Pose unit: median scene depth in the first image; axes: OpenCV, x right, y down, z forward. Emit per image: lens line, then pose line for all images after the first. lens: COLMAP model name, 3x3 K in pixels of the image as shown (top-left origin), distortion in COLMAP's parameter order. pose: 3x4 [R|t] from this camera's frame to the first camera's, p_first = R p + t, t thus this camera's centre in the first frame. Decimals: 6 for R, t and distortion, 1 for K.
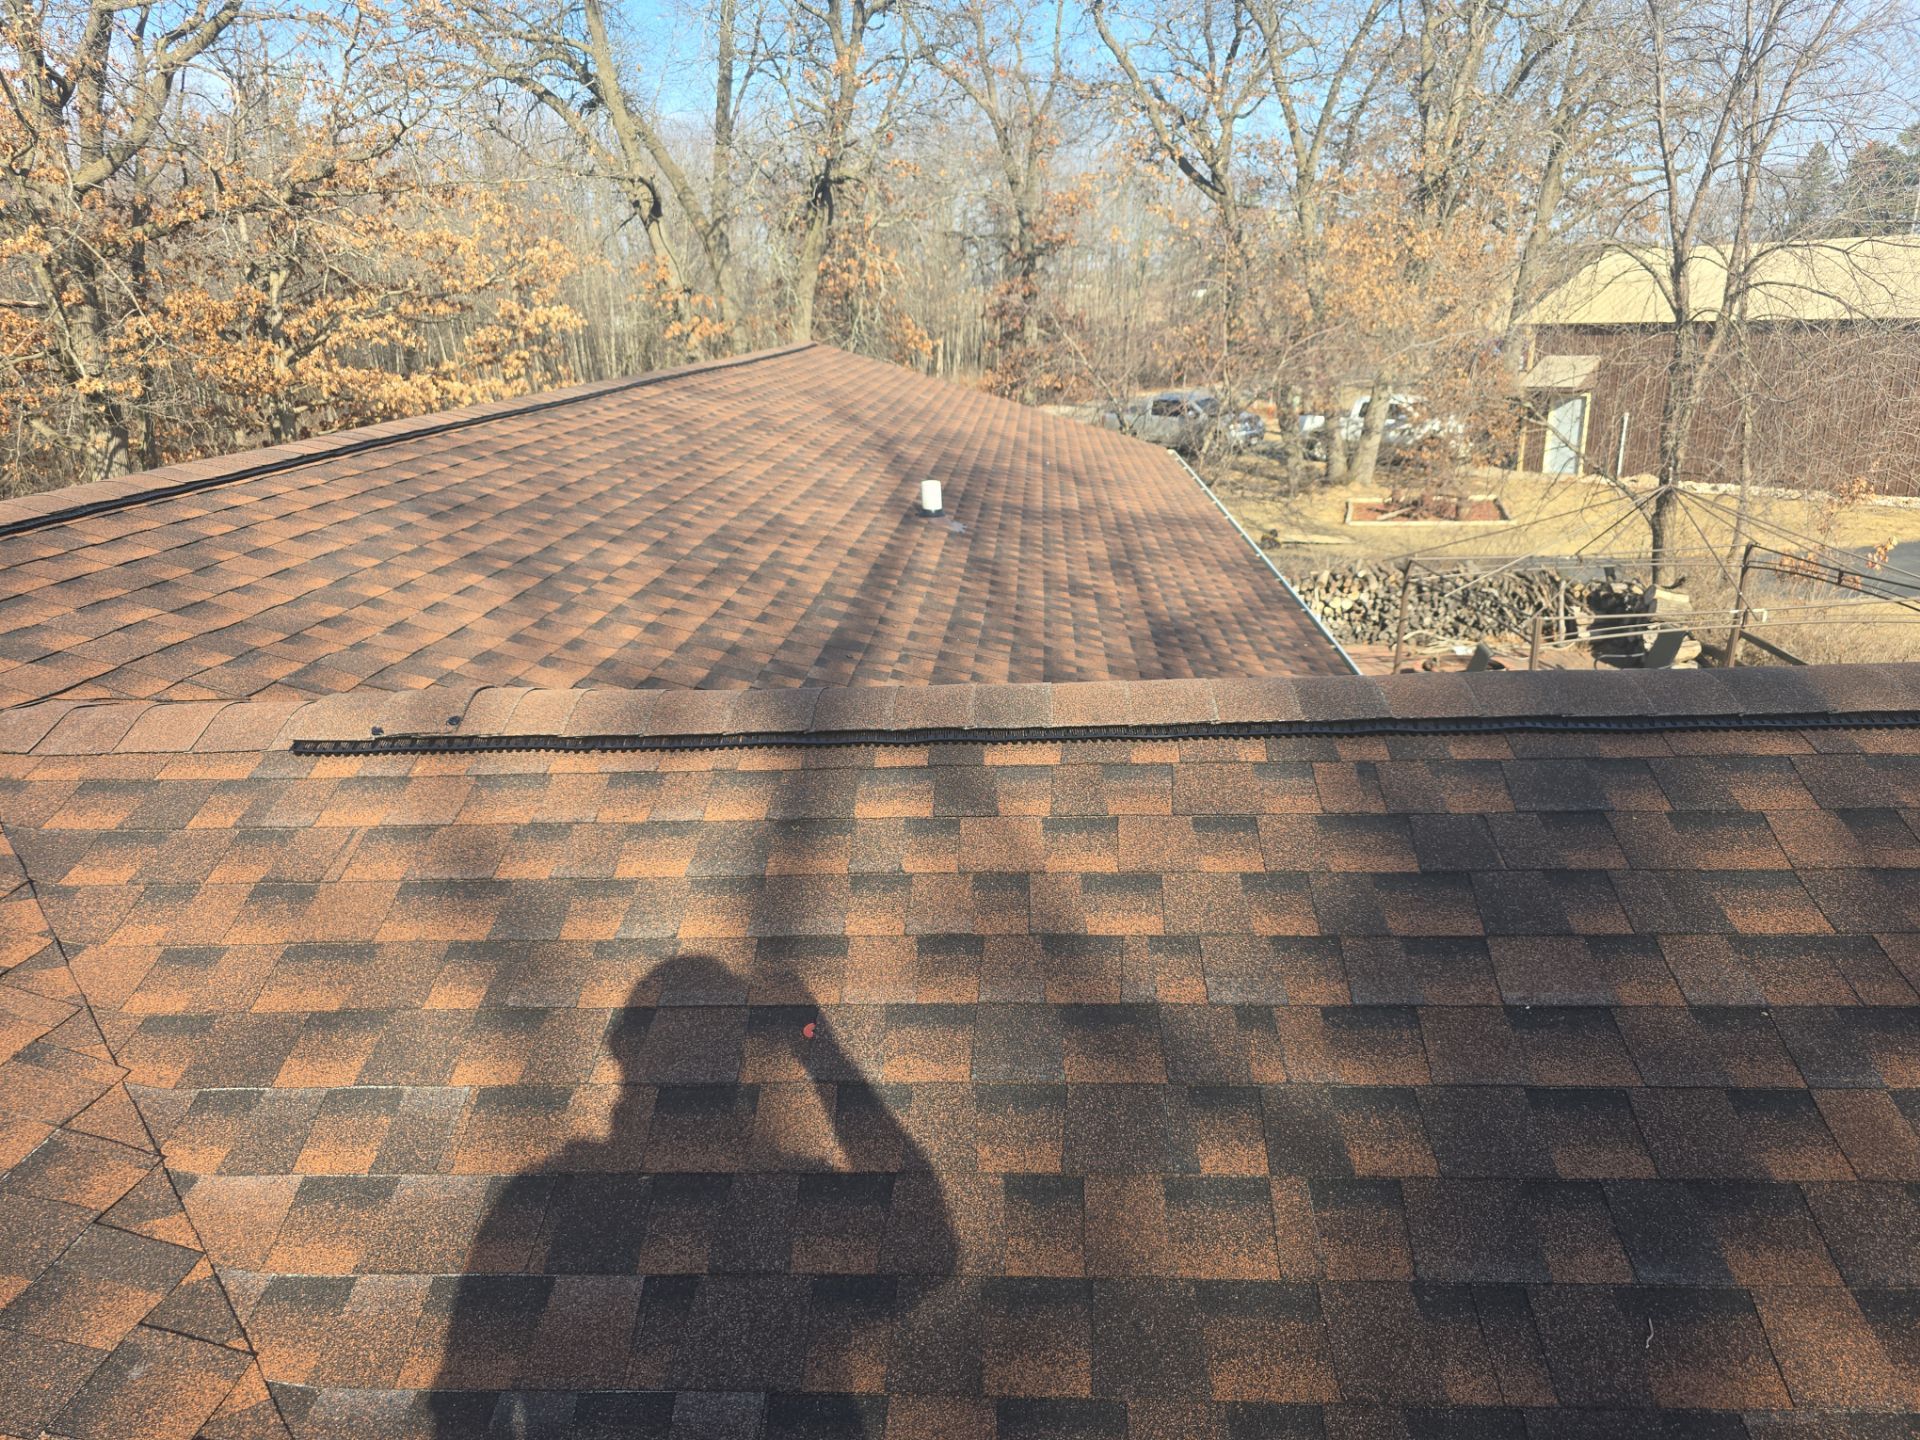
lens RADIAL K [[1238.3, 0, 960.0], [0, 1238.3, 720.0], [0, 0, 1]] dist [0.004336, 0.001157]
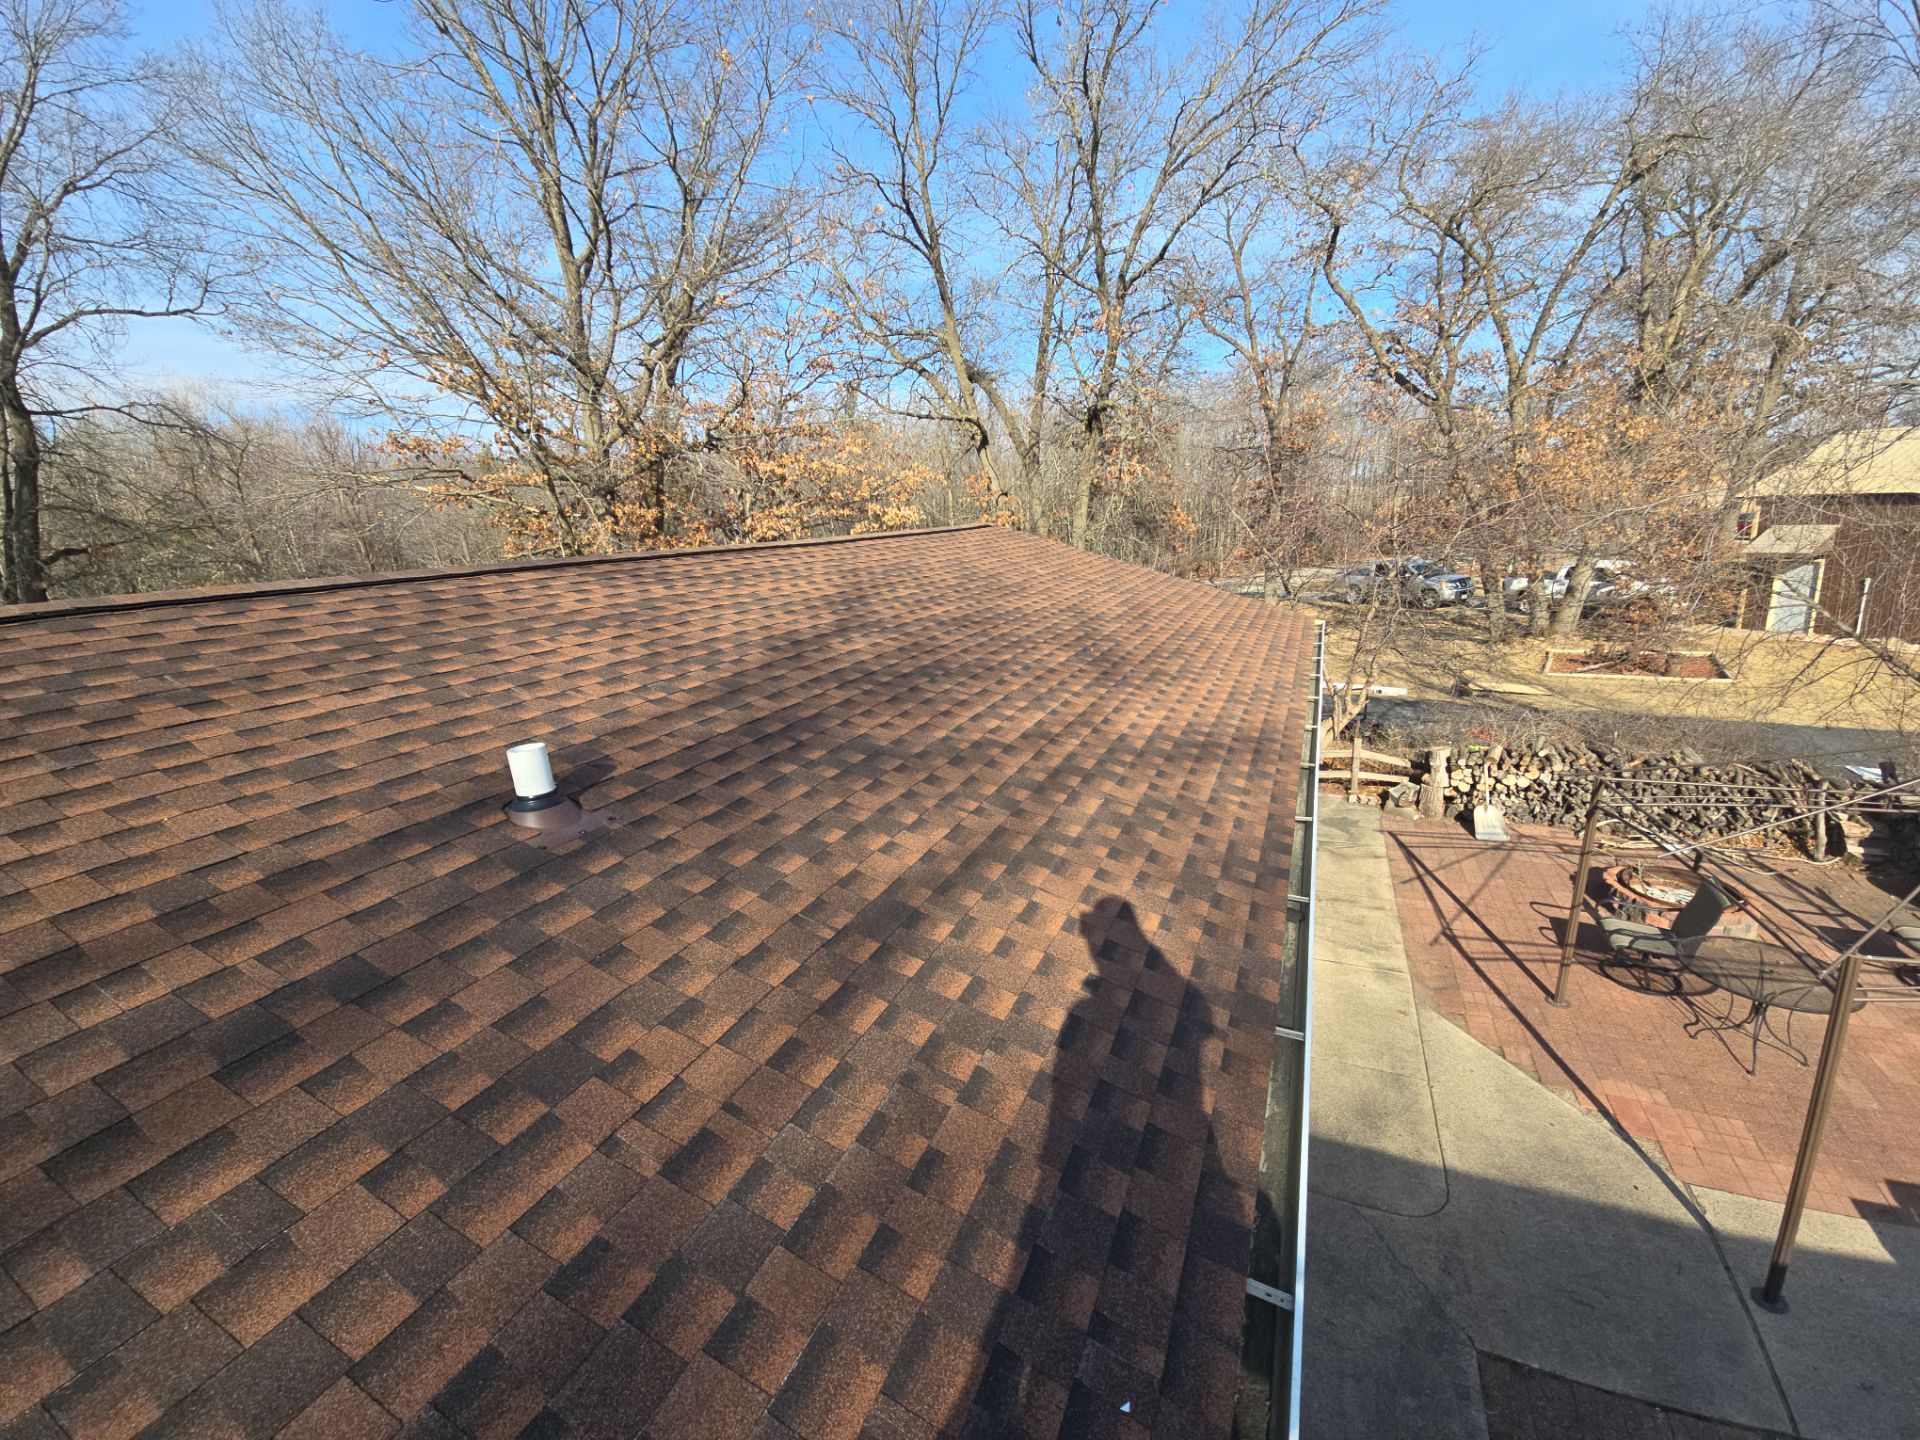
lens RADIAL K [[768.1, 0, 953.3], [0, 768.1, 712.9], [0, 0, 1]] dist [0.006865, -0.006573]
pose [[0.933415, 0.062233, -0.353360, 0.059252], [-0.083851, 0.995407, -0.046186, -0.044991], [0.348863, 0.072740, 0.934346, 0.158074]]
